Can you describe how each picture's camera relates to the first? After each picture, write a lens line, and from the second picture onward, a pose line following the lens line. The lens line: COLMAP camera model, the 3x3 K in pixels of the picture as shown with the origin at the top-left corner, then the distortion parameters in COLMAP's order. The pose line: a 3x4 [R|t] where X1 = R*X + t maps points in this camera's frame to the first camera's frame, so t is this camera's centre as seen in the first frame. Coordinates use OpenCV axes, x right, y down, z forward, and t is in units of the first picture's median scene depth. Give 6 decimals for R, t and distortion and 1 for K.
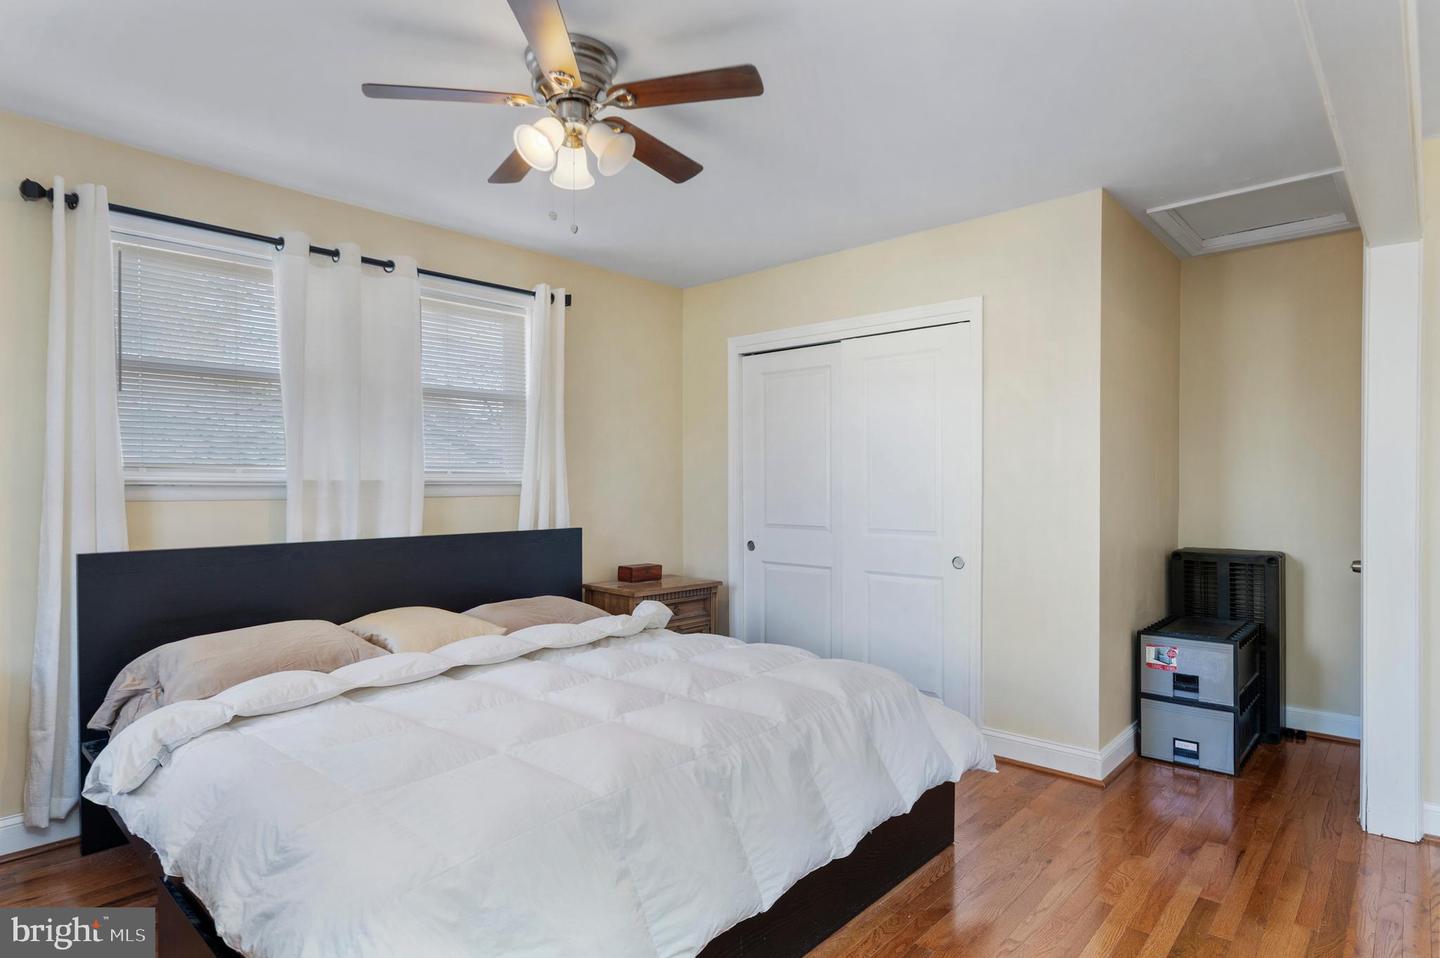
lens RADIAL K [[755.1, 0, 722.3], [0, 755.1, 487.3], [0, 0, 1]] dist [-0.004237, -0.000292]
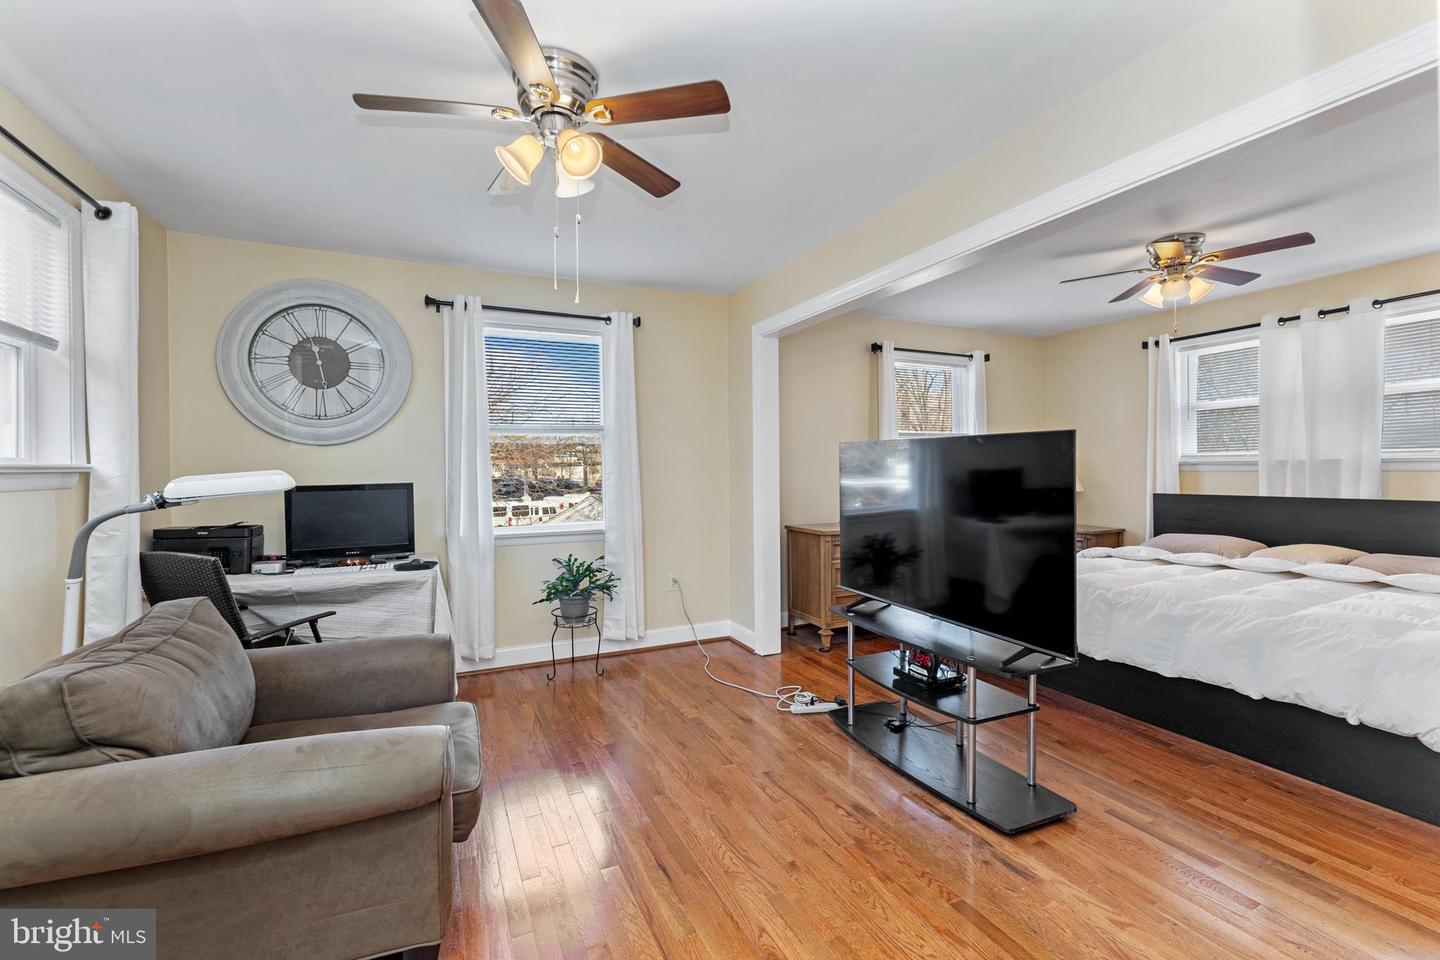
lens RADIAL K [[610.3, 0, 711.2], [0, 610.3, 474.6], [0, 0, 1]] dist [-0.003270, -0.001084]
pose [[-0.374992, 0.015171, -0.926904, 1.066401], [0.010296, 0.999873, 0.012200, -0.005812], [0.926971, -0.004969, -0.375101, 0.308869]]
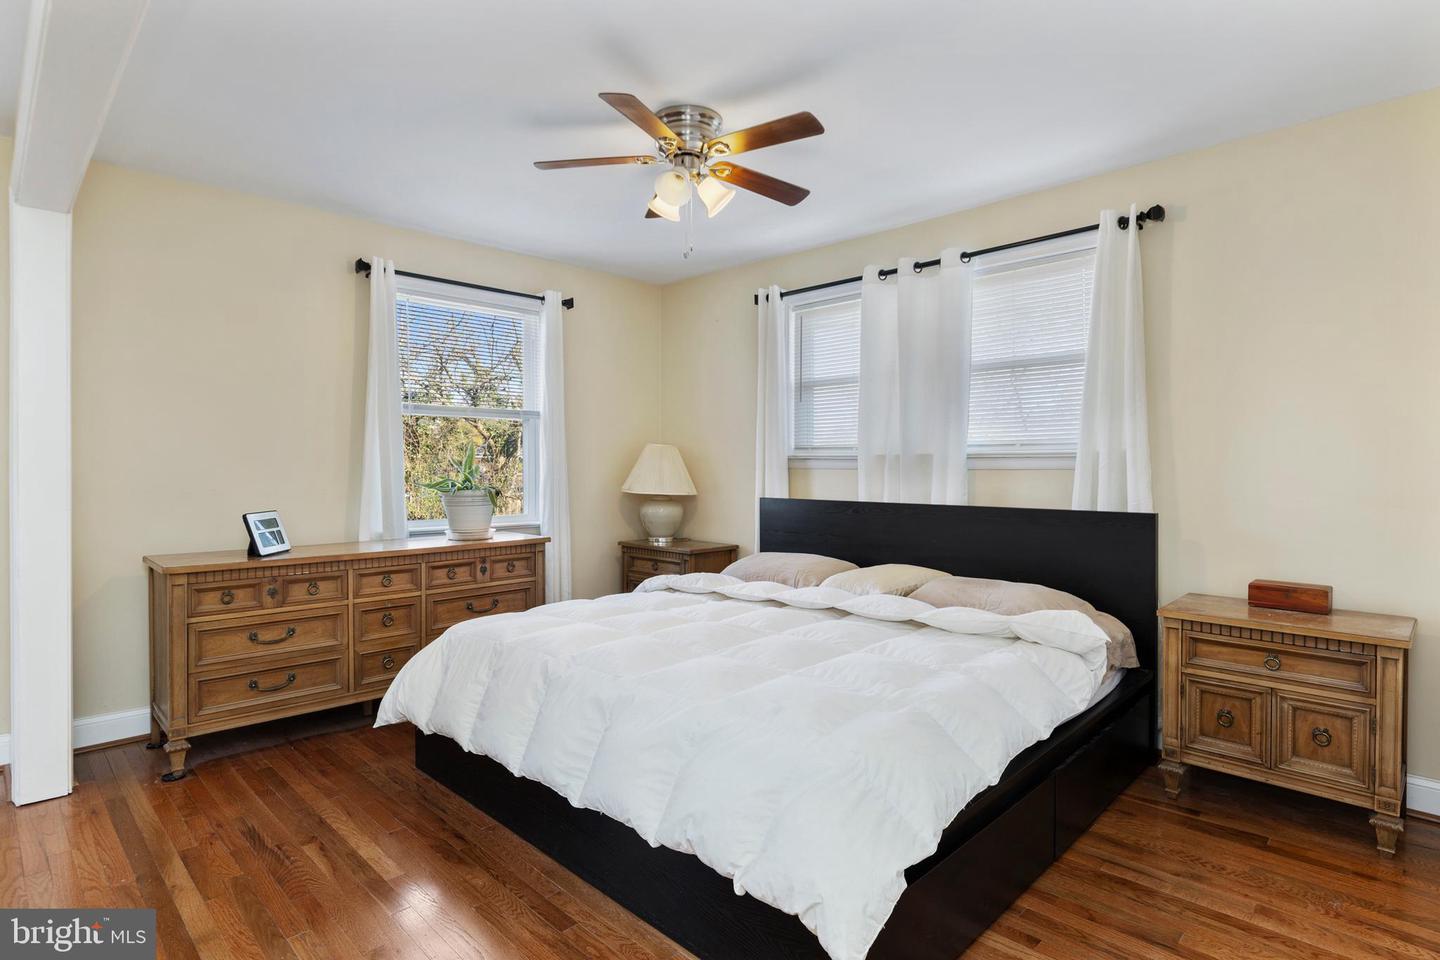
lens RADIAL K [[755.1, 0, 722.3], [0, 755.1, 474.8], [0, 0, 1]] dist [-0.004237, -0.000292]
pose [[-0.029656, 0.014747, -0.999451, 0.682552], [-0.003438, 0.999884, 0.014856, 0.006215], [0.999554, 0.003876, -0.029602, 0.701673]]
